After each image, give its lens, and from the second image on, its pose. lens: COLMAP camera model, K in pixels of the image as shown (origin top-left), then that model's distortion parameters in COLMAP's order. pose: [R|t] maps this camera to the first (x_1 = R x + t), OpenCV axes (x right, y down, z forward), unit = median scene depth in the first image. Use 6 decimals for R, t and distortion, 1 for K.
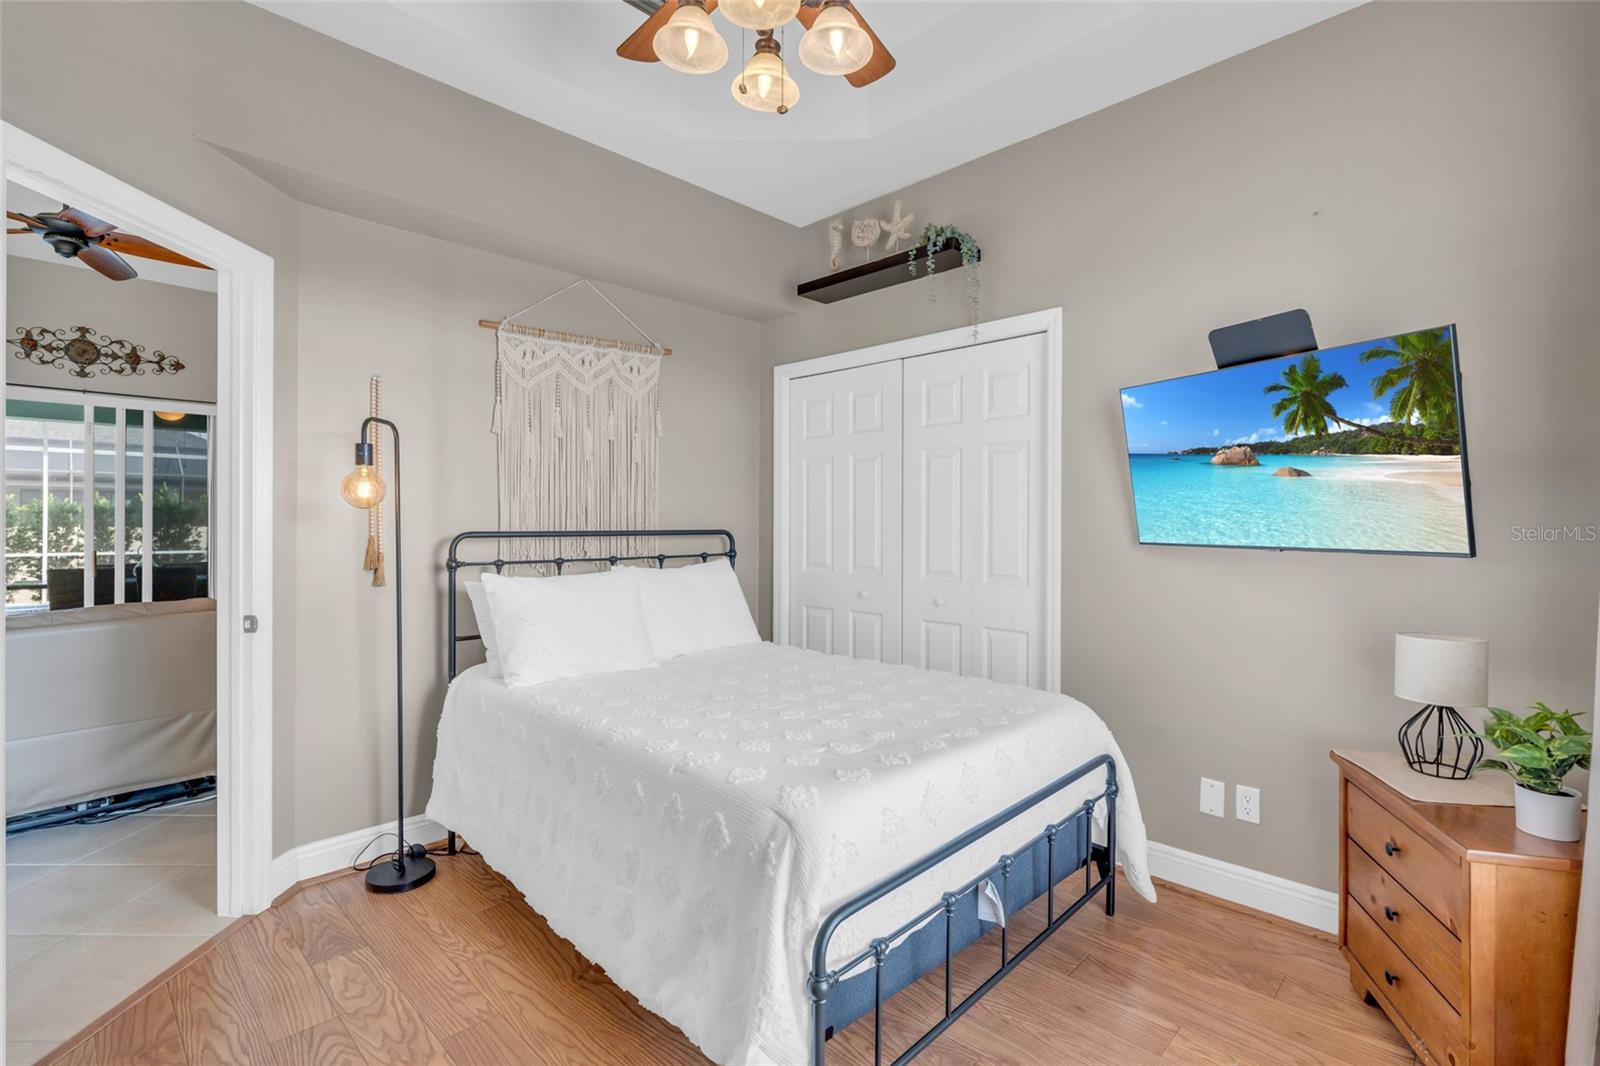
lens RADIAL K [[719.5, 0, 800.0], [0, 719.5, 533.0], [0, 0, 1]] dist [-0.003085, -0.000755]
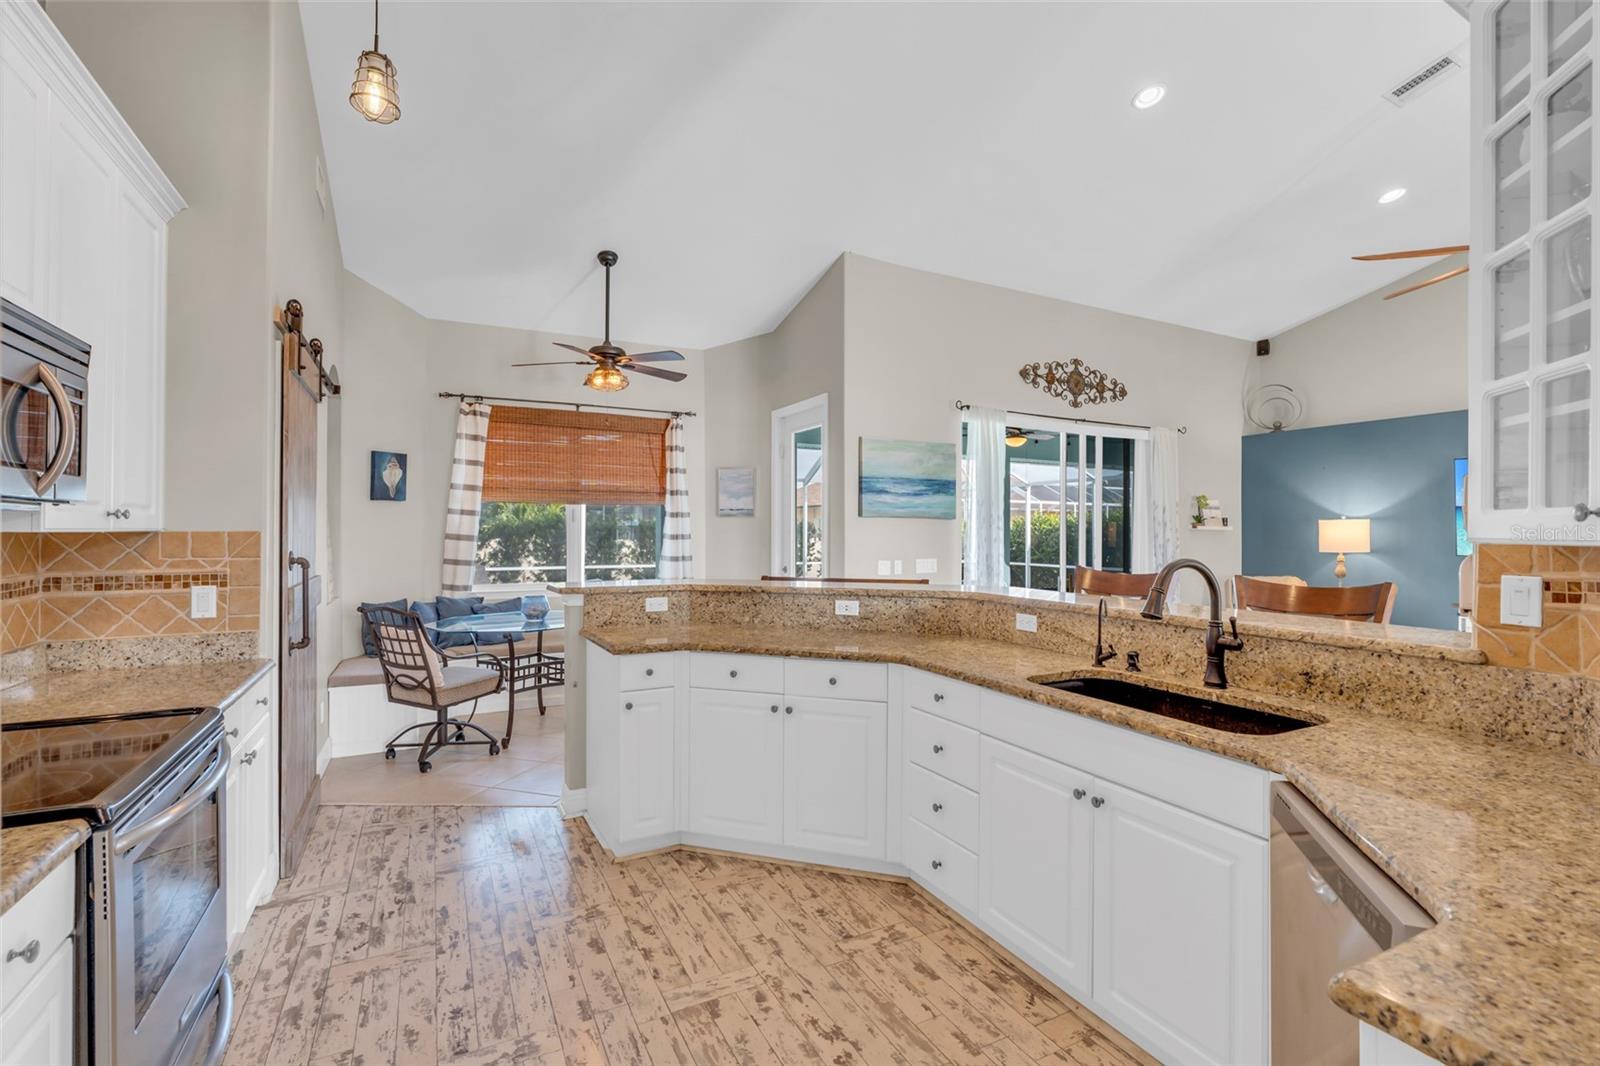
lens RADIAL K [[719.5, 0, 800.0], [0, 719.5, 533.0], [0, 0, 1]] dist [-0.003085, -0.000755]
pose [[0.950164, 0.007491, -0.311661, -1.033161], [-0.011733, 0.999862, -0.011739, -0.017657], [0.311530, 0.014811, 0.950121, -0.111745]]
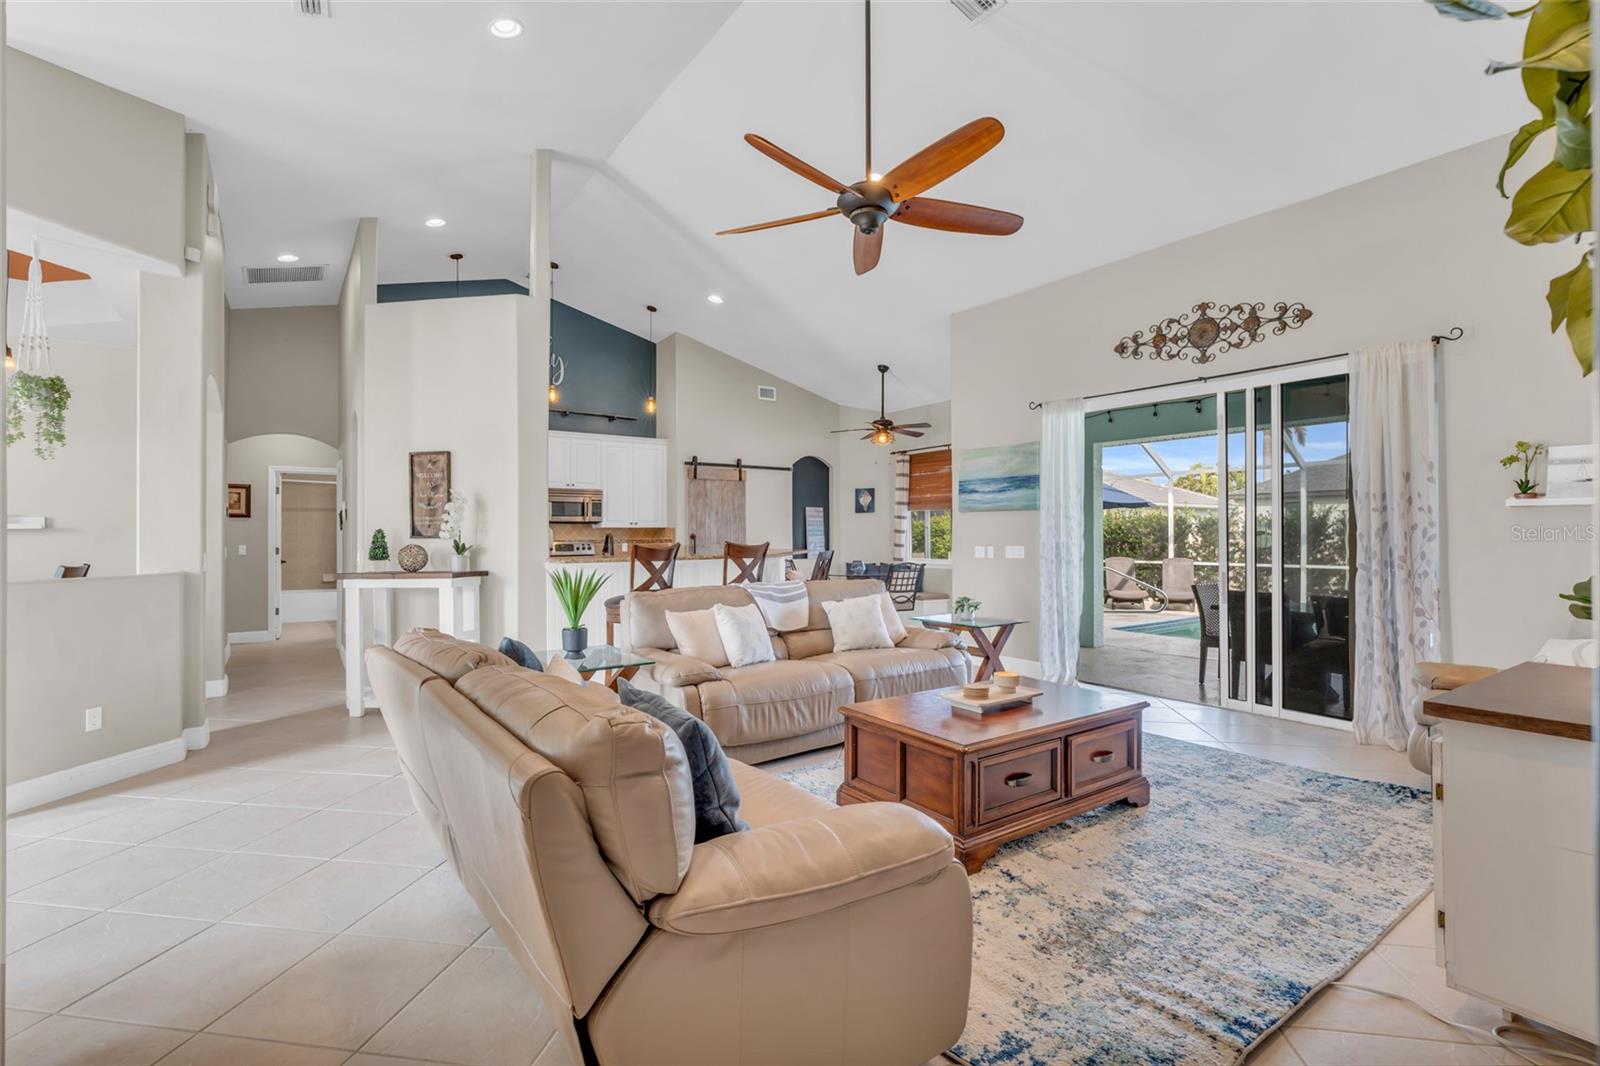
lens RADIAL K [[724.3, 0, 799.3], [0, 724.3, 508.7], [0, 0, 1]] dist [0.004191, 0.000154]
pose [[-0.166543, -0.029726, -0.985586, -0.088134], [-0.003227, 0.999557, -0.029602, -0.019572], [0.986029, -0.001750, -0.166565, 0.660212]]
